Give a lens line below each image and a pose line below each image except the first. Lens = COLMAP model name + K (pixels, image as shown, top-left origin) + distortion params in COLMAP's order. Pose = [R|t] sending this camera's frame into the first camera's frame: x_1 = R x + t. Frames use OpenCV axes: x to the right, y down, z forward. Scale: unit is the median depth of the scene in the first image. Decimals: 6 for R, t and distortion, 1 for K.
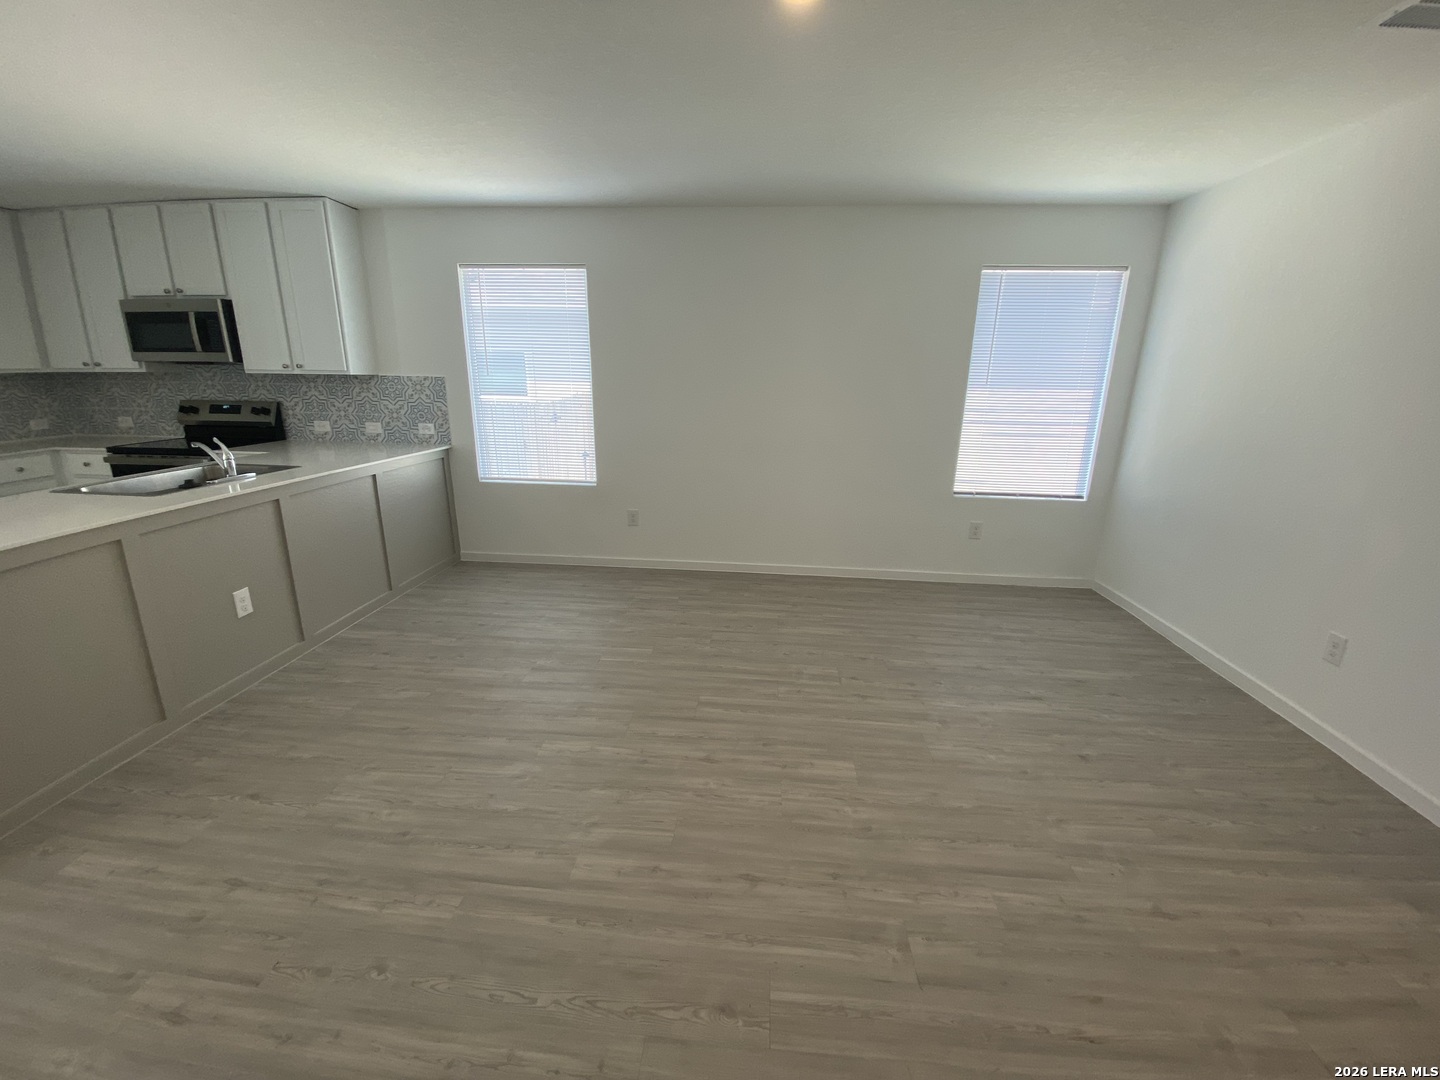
lens RADIAL K [[569.6, 0, 720.0], [0, 569.6, 540.0], [0, 0, 1]] dist [0.044070, -0.029470]
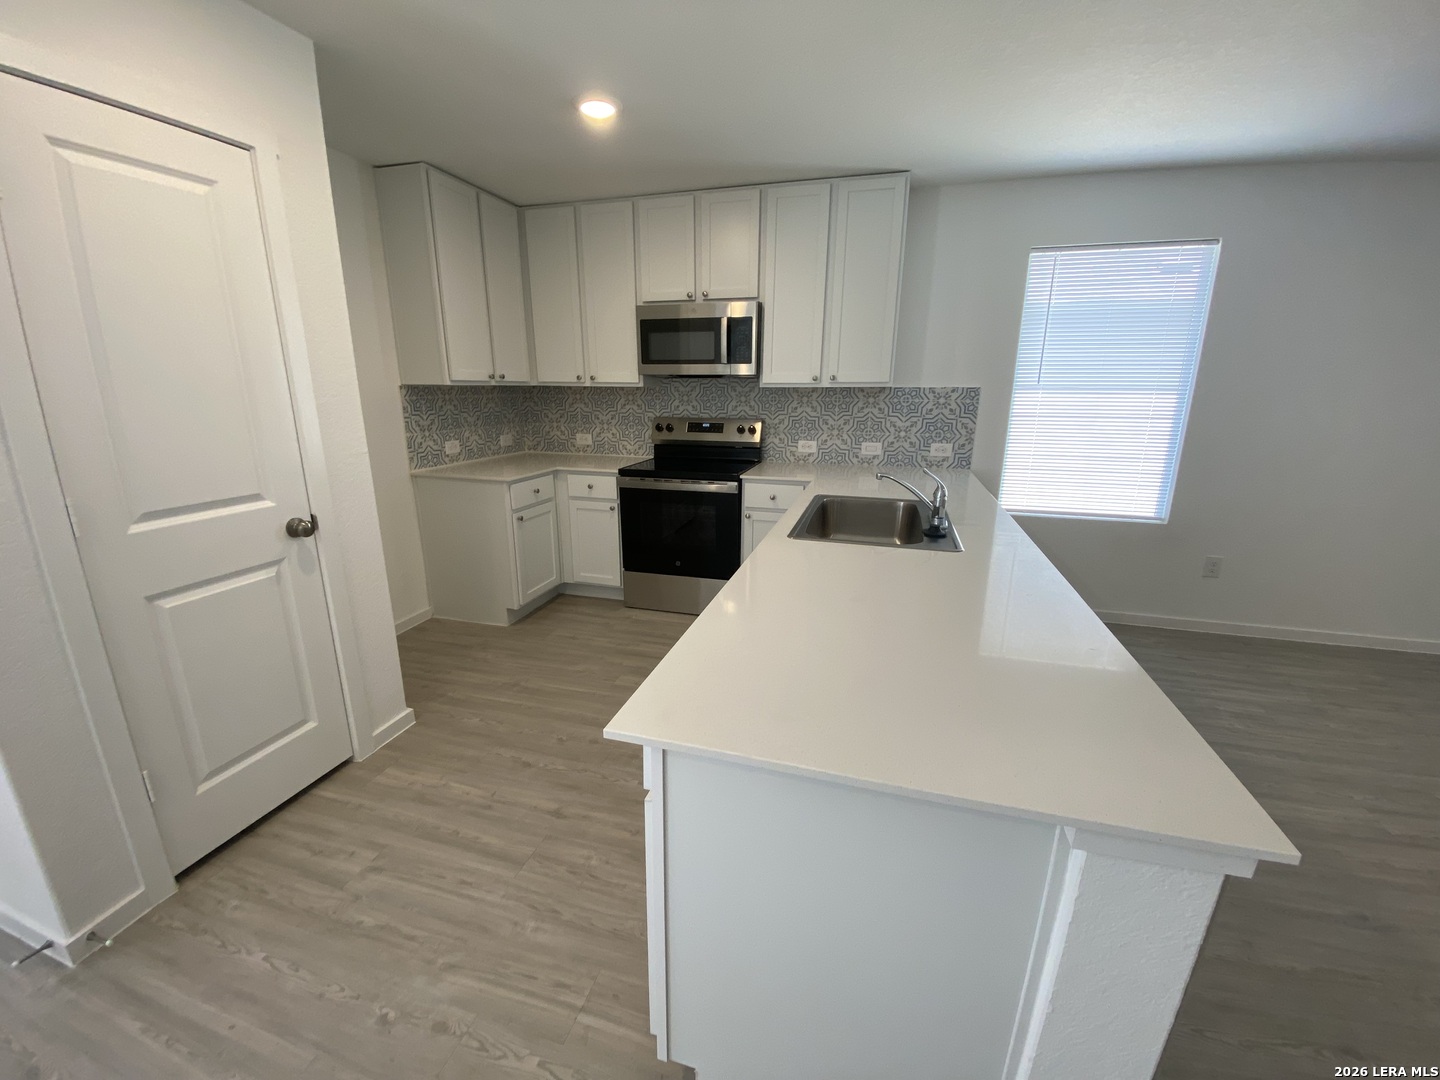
lens RADIAL K [[607.9, 0, 720.0], [0, 607.9, 540.0], [0, 0, 1]] dist [0.023769, -0.000286]
pose [[0.982306, 0.035907, -0.183808, -0.659556], [-0.040557, 0.998944, -0.021604, -0.032172], [0.182838, 0.028677, 0.982725, 0.082409]]
